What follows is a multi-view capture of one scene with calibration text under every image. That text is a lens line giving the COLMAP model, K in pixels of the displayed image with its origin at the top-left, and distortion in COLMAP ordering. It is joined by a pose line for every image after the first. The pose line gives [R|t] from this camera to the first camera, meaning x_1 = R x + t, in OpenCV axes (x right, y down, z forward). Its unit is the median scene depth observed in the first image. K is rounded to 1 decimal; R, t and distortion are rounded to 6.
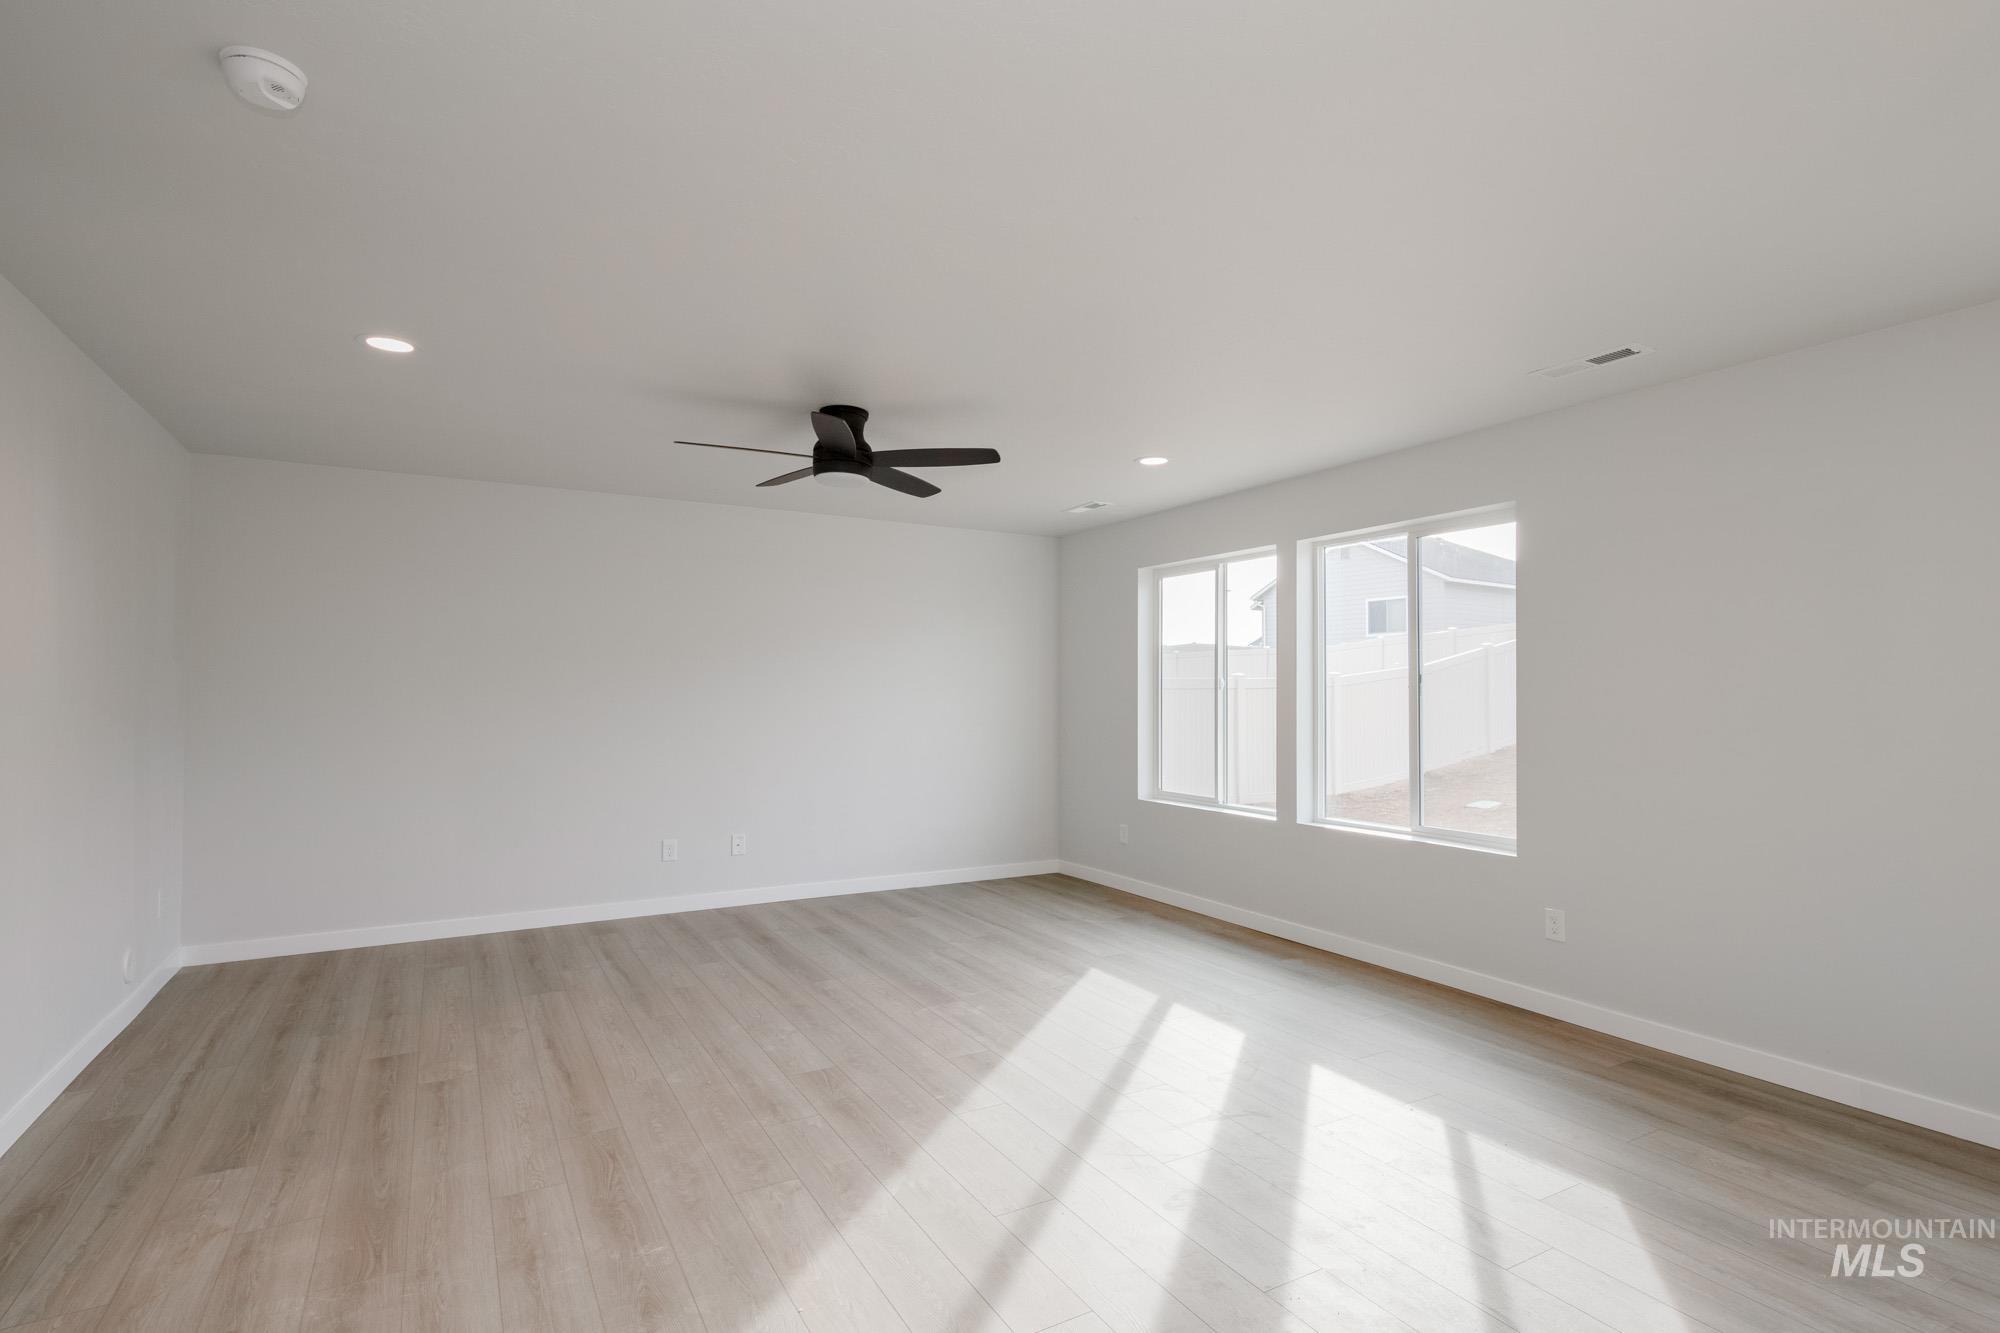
lens RADIAL K [[967.4, 0, 1001.2], [0, 967.4, 674.4], [0, 0, 1]] dist [0.018722, -0.008462]
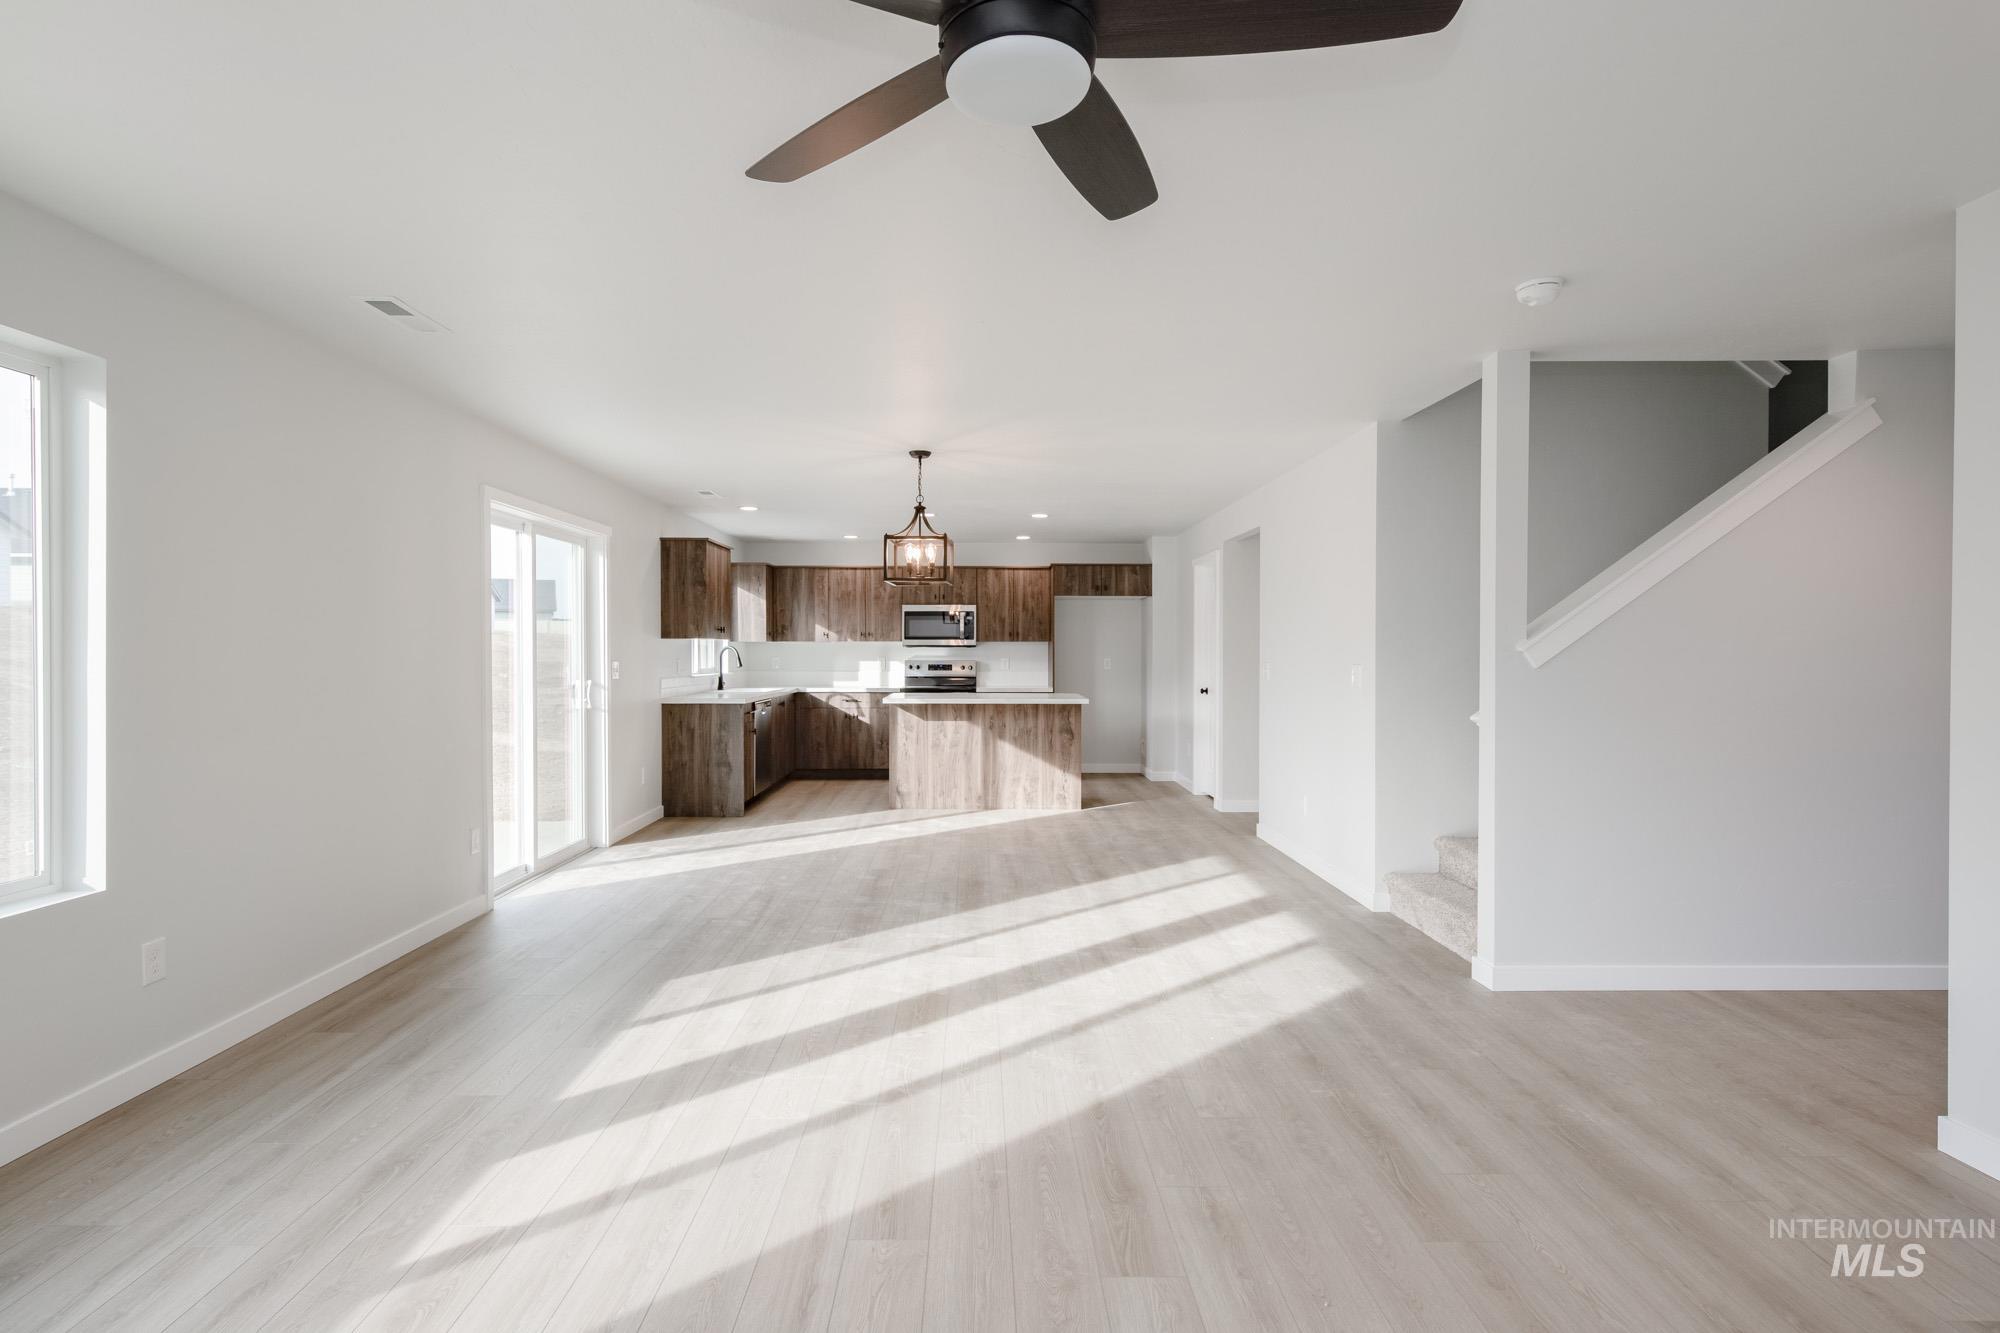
lens RADIAL K [[967.4, 0, 978.9], [0, 967.4, 651.5], [0, 0, 1]] dist [0.018722, -0.008462]
pose [[-0.868241, -0.003159, 0.496132, -0.296311], [-0.012969, 0.999783, -0.016330, 0.023381], [-0.495973, -0.020613, -0.868093, 1.159013]]
